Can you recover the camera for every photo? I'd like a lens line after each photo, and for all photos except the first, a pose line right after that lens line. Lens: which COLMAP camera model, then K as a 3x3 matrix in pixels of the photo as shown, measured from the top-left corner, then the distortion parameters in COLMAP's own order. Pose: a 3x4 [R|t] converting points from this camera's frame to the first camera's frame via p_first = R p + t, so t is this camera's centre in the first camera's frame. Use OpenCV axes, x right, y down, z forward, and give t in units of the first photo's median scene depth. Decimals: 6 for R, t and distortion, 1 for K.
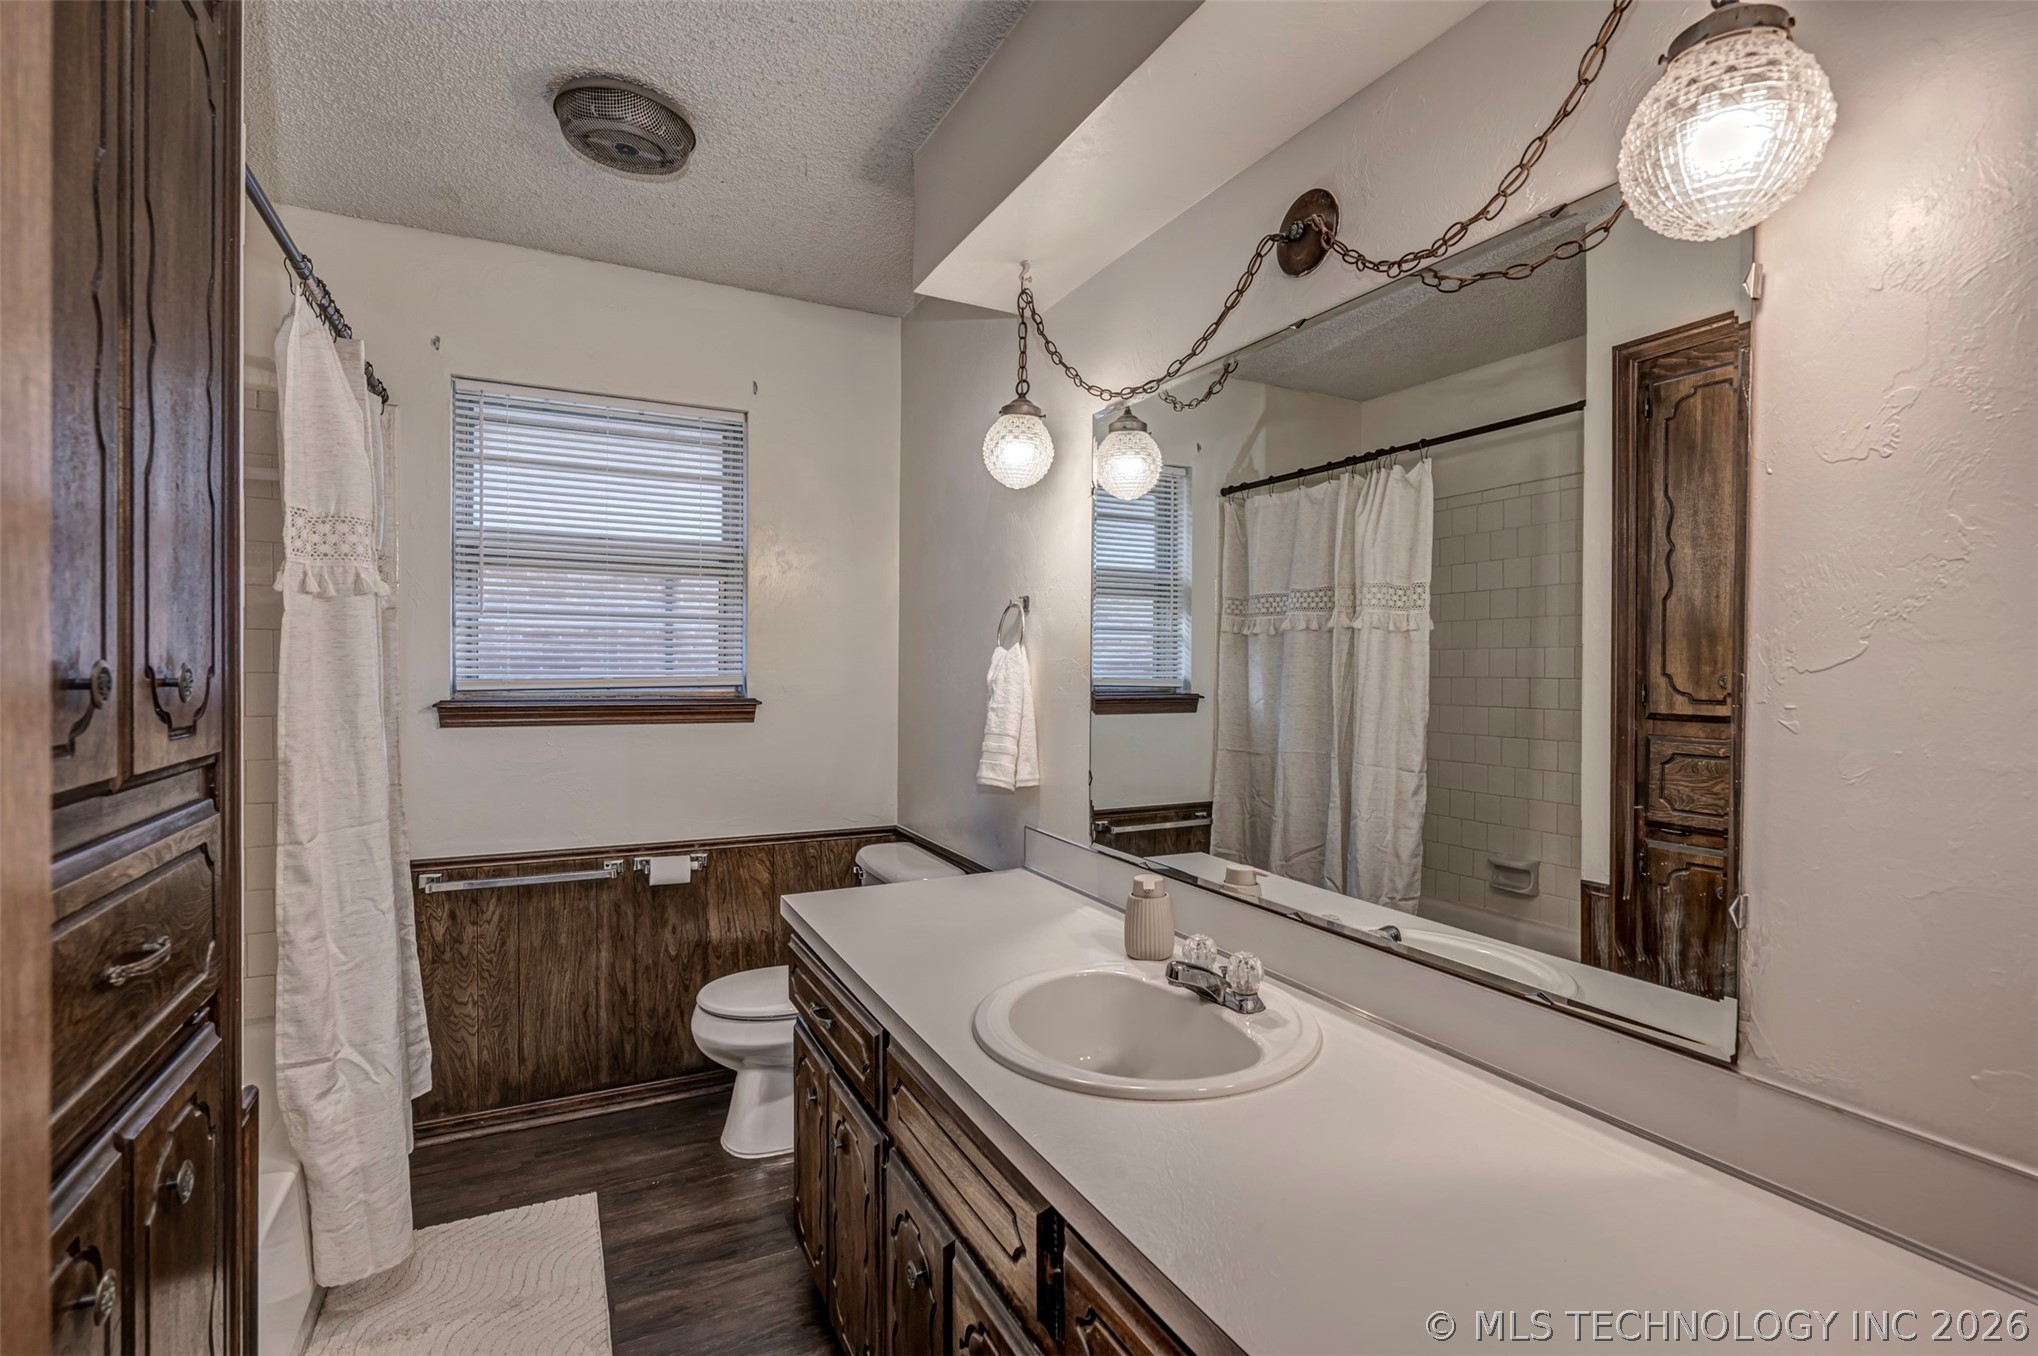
lens RADIAL K [[956.1, 0, 1023.9], [0, 956.1, 681.6], [0, 0, 1]] dist [0.000213, -0.002279]
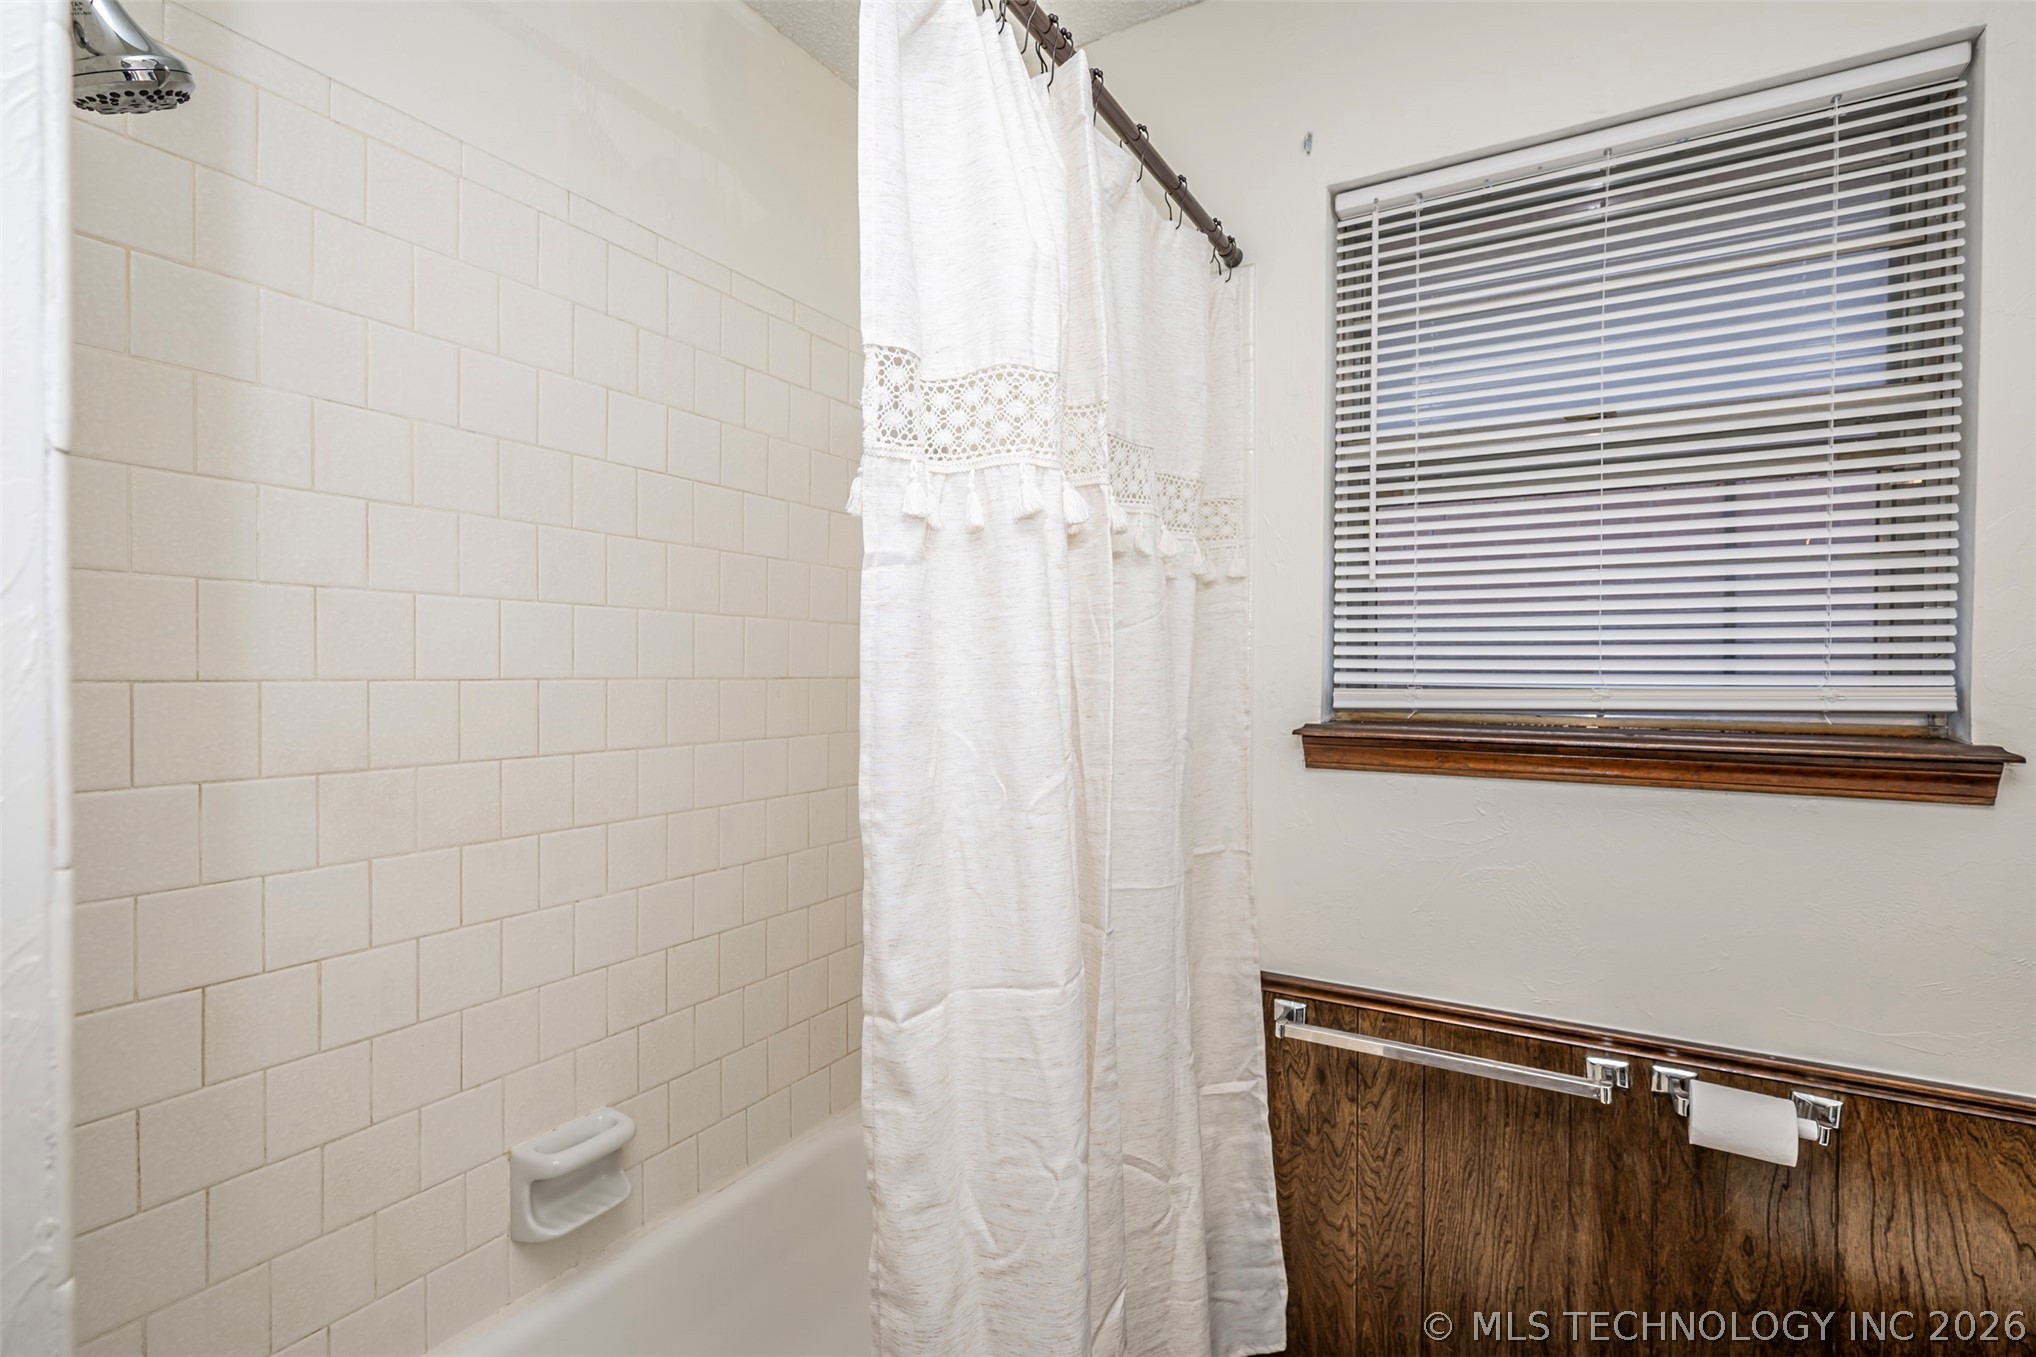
lens RADIAL K [[955.2, 0, 1013.9], [0, 955.2, 683.7], [0, 0, 1]] dist [0.000213, -0.002279]
pose [[0.545007, 0.008928, -0.838384, -0.197094], [-0.012130, 0.999923, 0.002763, -0.005452], [0.838344, 0.008664, 0.545073, 0.504610]]
